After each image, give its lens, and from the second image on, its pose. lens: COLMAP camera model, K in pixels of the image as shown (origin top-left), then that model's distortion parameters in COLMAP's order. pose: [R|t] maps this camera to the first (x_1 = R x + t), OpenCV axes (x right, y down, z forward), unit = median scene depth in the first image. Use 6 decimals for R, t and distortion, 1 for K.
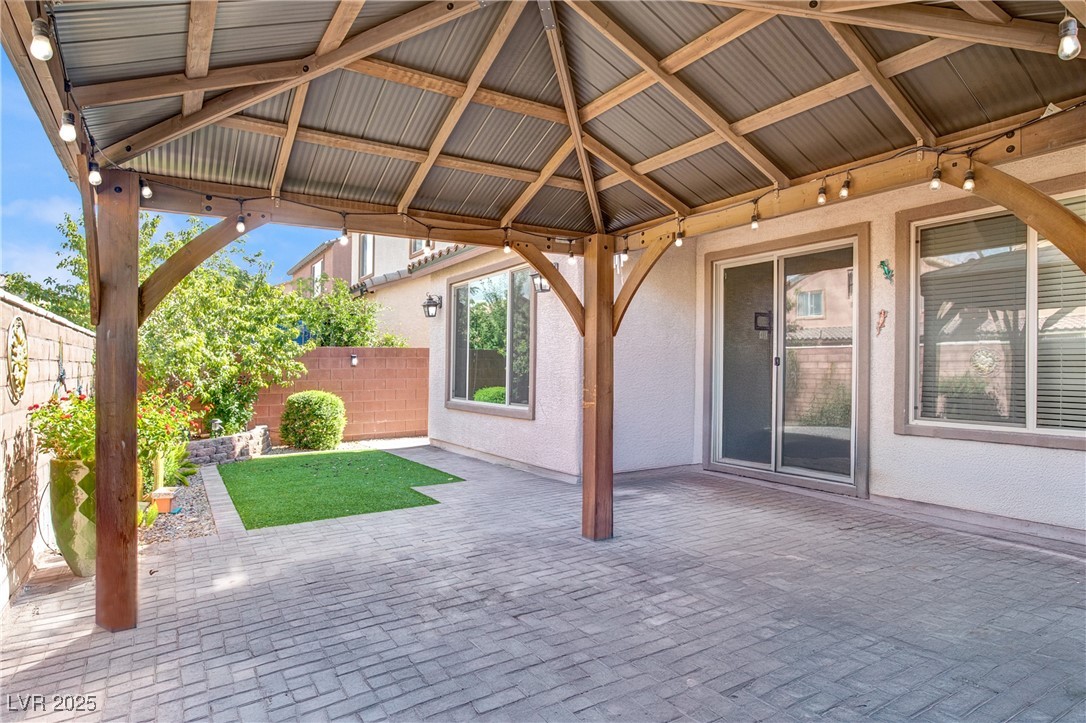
lens RADIAL K [[567.5, 0, 545.3], [0, 567.5, 362.9], [0, 0, 1]] dist [-0.034970, -0.001475]
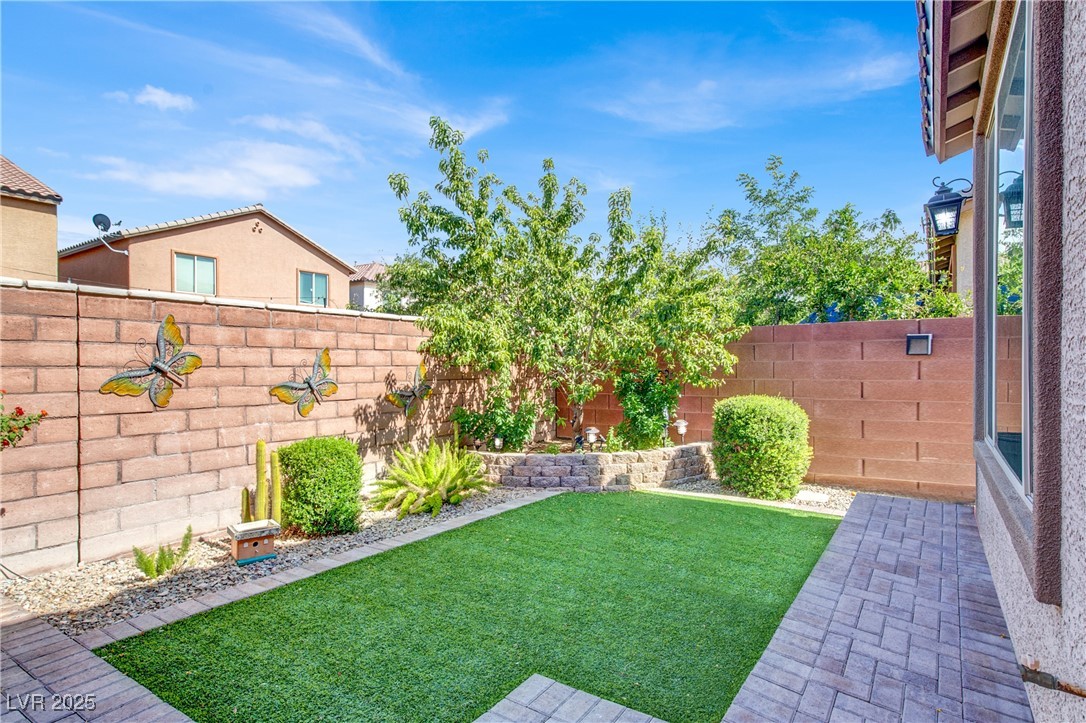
lens RADIAL K [[567.5, 0, 546.9], [0, 567.5, 368.5], [0, 0, 1]] dist [-0.034970, -0.001475]
pose [[0.411087, 0.010275, -0.911538, 0.035258], [-0.001370, 0.999942, 0.010654, 0.010302], [0.911595, -0.003131, 0.411078, 0.406089]]
